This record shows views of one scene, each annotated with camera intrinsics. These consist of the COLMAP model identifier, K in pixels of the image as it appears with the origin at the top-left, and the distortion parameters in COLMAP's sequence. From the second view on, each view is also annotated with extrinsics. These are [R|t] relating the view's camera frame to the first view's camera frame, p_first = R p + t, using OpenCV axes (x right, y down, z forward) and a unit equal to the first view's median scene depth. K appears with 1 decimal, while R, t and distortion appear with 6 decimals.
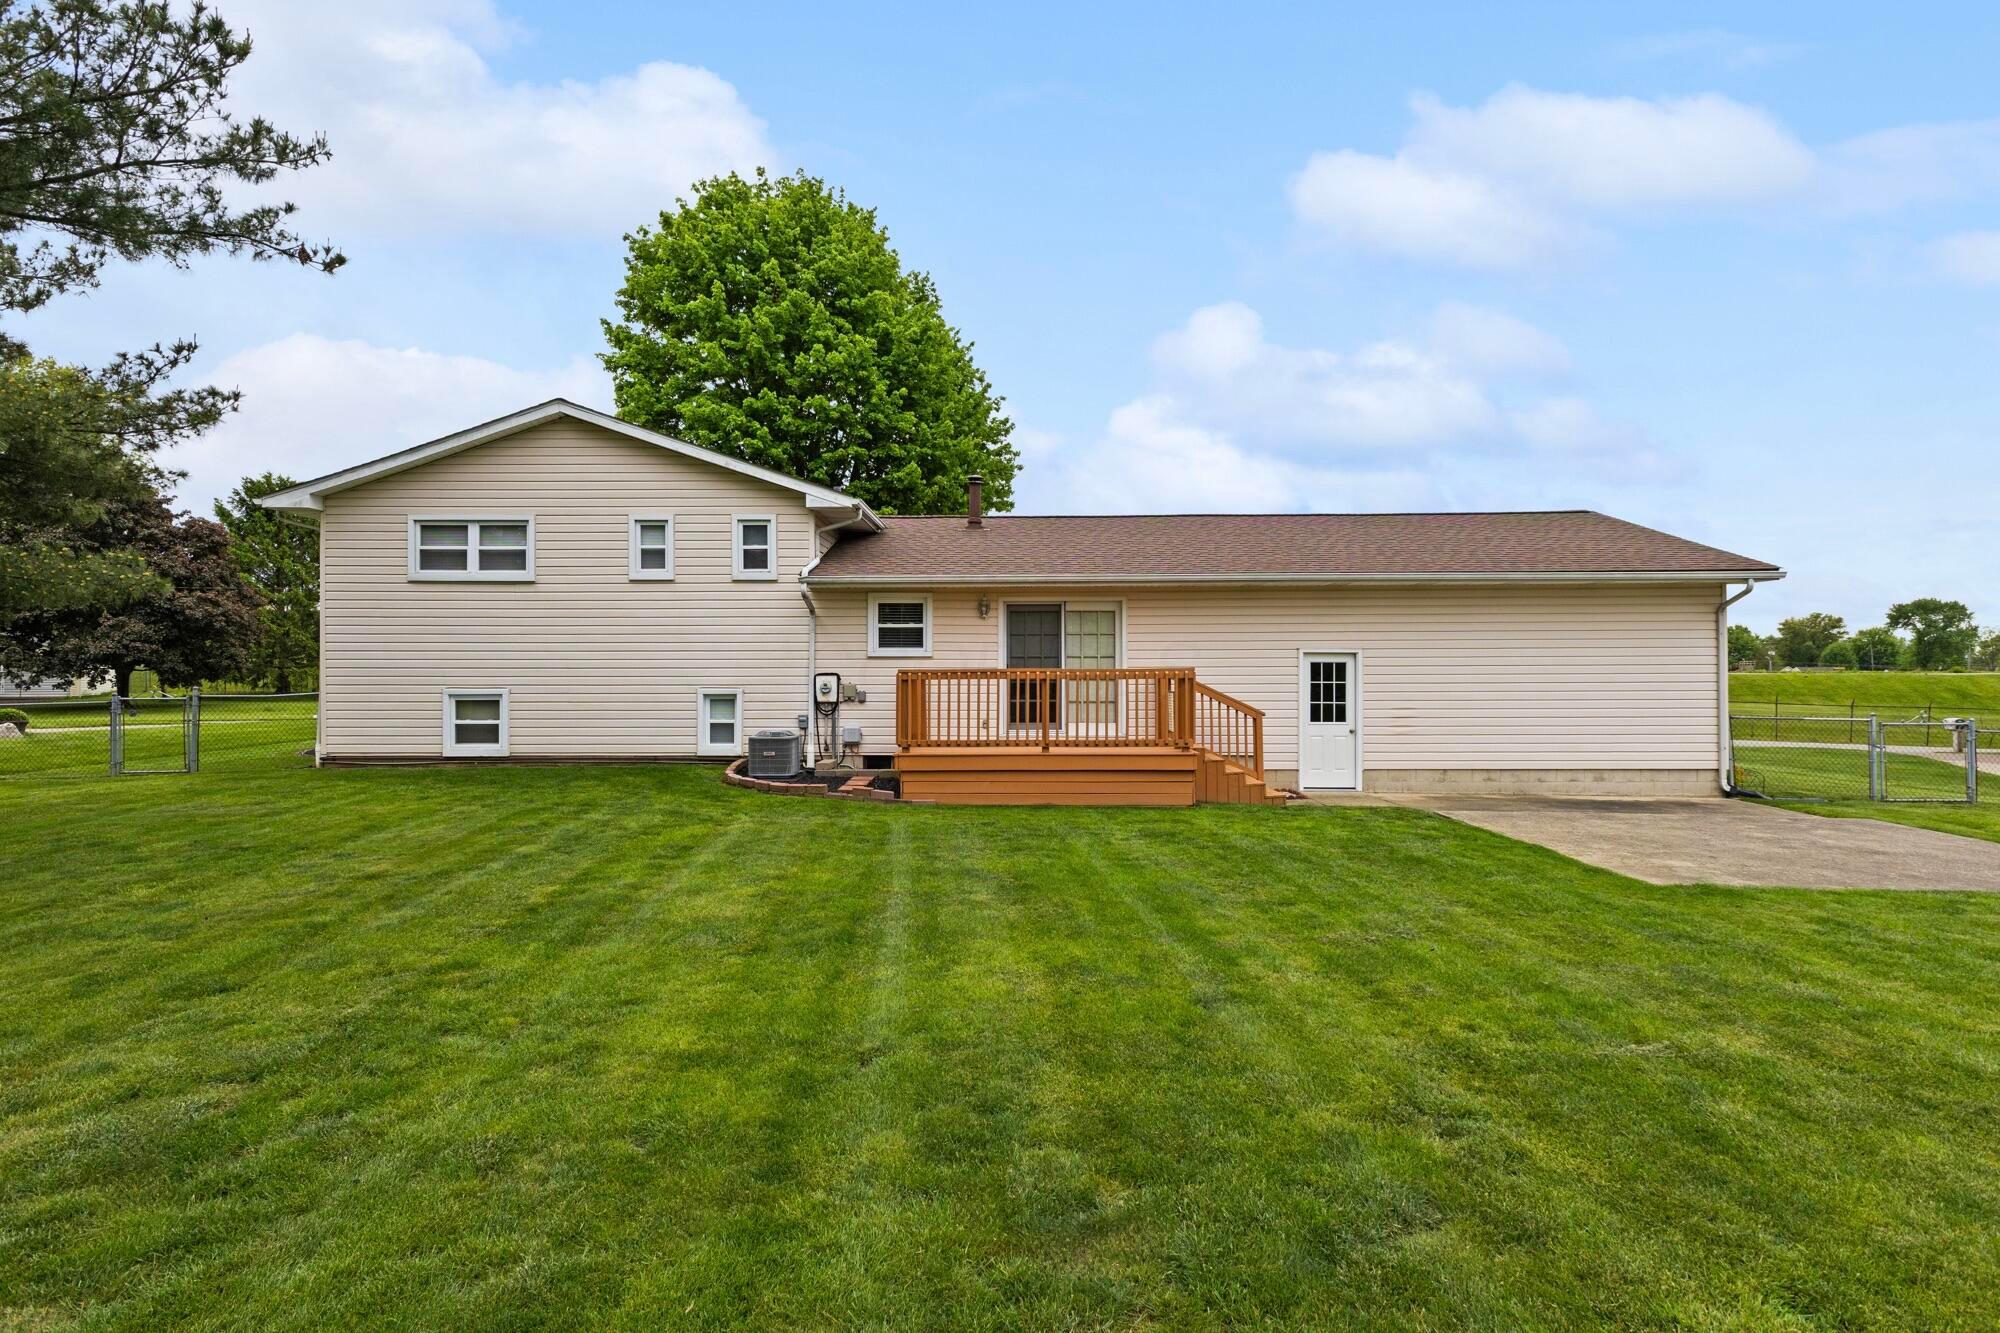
lens RADIAL K [[1062.3, 0, 938.3], [0, 1062.3, 689.6], [0, 0, 1]] dist [0.053773, -0.000219]
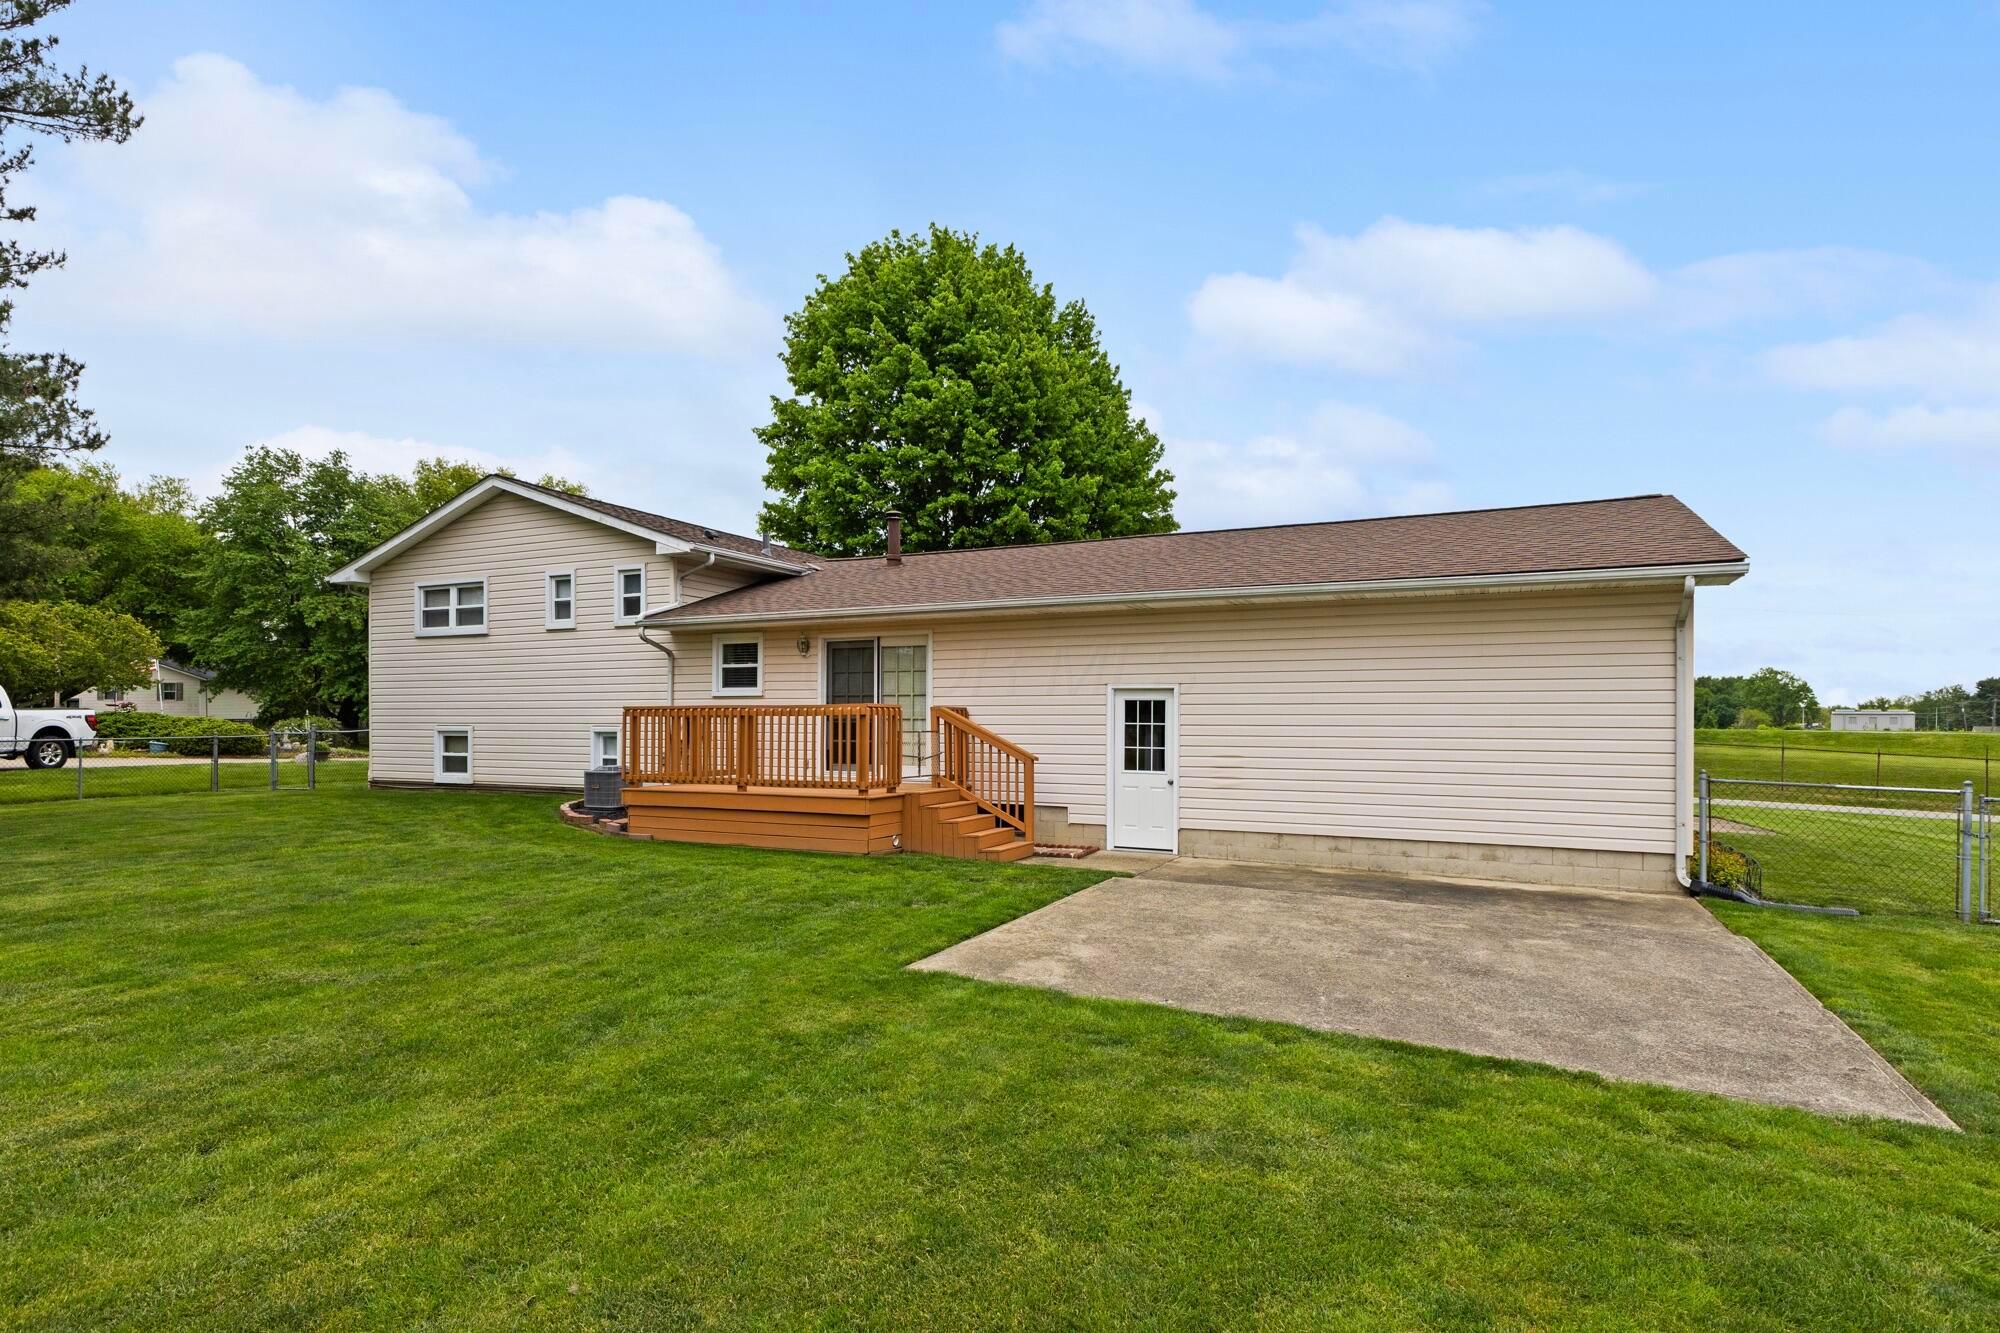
lens RADIAL K [[1062.3, 0, 938.3], [0, 1062.3, 689.6], [0, 0, 1]] dist [0.053773, -0.000219]
pose [[0.898033, -0.009286, -0.439830, 0.581990], [-0.006672, 0.999375, -0.034722, -0.003161], [0.439878, 0.034116, 0.897409, 0.172690]]
